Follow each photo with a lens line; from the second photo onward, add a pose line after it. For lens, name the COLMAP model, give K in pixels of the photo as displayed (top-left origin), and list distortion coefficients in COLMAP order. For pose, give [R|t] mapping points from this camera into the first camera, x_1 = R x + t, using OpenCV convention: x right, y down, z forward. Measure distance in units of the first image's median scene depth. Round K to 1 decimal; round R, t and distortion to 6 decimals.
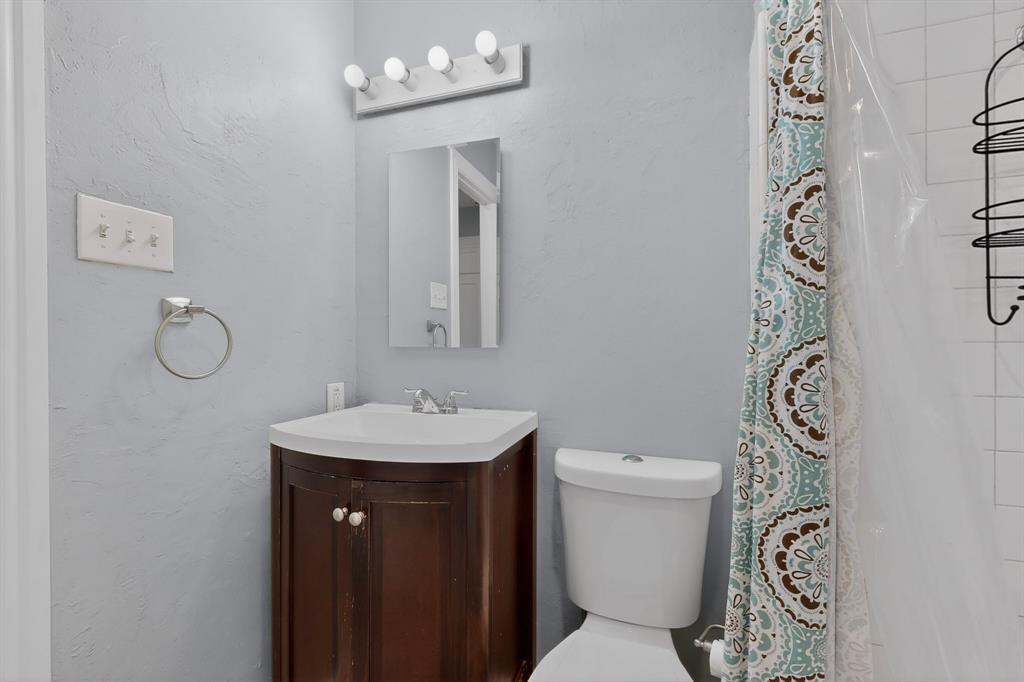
lens RADIAL K [[445.7, 0, 513.6], [0, 445.7, 341.2], [0, 0, 1]] dist [-0.000474, -0.001172]
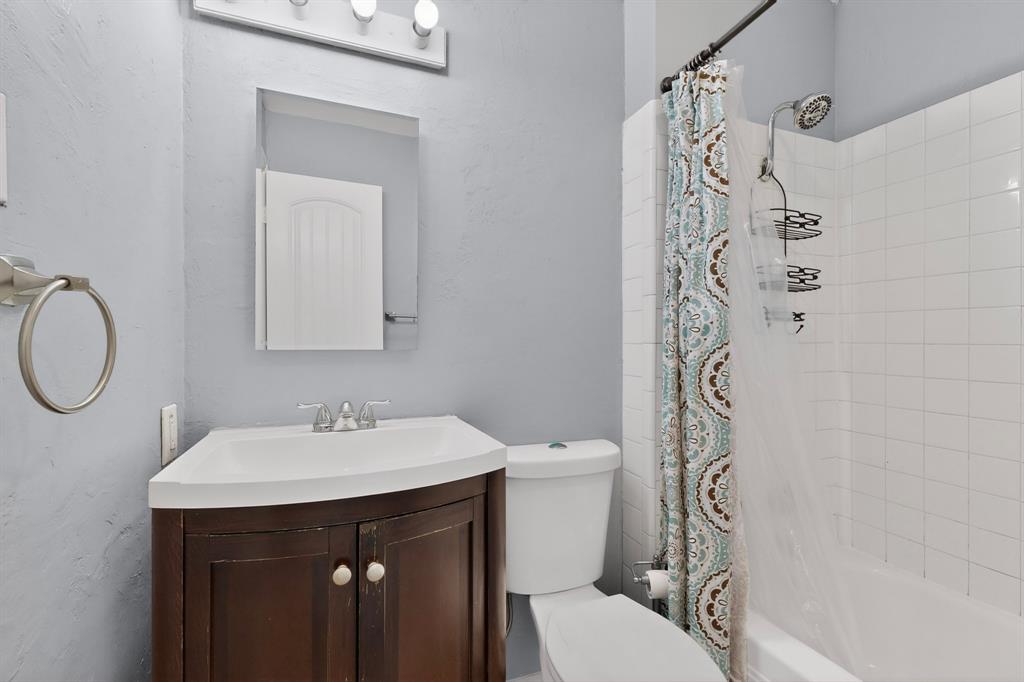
lens RADIAL K [[450.5, 0, 509.1], [0, 450.5, 340.6], [0, 0, 1]] dist [0.000699, -0.000700]
pose [[0.758194, 0.002929, 0.652022, -0.834976], [-0.002223, 0.999996, -0.001907, -0.002960], [-0.652025, -0.000004, 0.758197, 0.309702]]
